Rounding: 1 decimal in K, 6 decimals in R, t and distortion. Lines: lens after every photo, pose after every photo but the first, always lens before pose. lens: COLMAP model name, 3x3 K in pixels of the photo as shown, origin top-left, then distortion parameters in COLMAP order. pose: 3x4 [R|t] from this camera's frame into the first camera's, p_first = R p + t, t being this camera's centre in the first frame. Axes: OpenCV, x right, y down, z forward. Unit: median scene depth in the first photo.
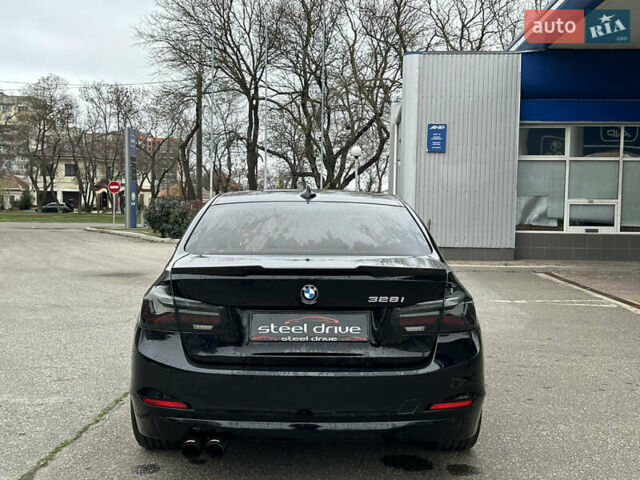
lens RADIAL K [[775.6, 0, 324.3], [0, 775.6, 243.9], [0, 0, 1]] dist [0.022428, 0.000000]
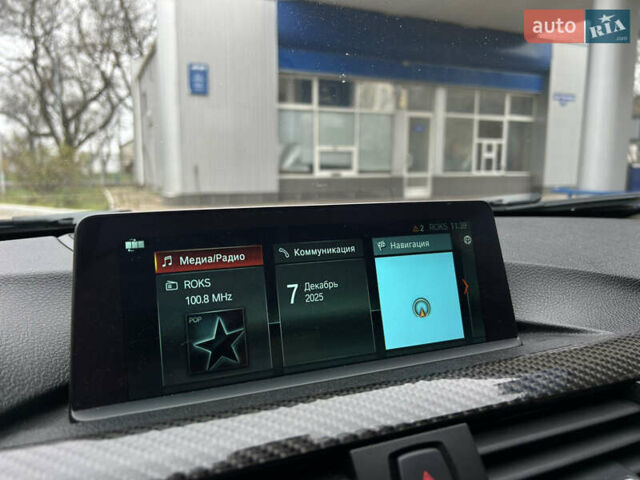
lens RADIAL K [[508.2, 0, 321.0], [0, 508.2, 236.0], [0, 0, 1]] dist [-0.018180, -0.013026]
pose [[0.888465, -0.079095, 0.452077, -0.015838], [0.038318, 0.994382, 0.098669, -0.001525], [-0.457341, -0.070342, 0.886505, 0.349765]]
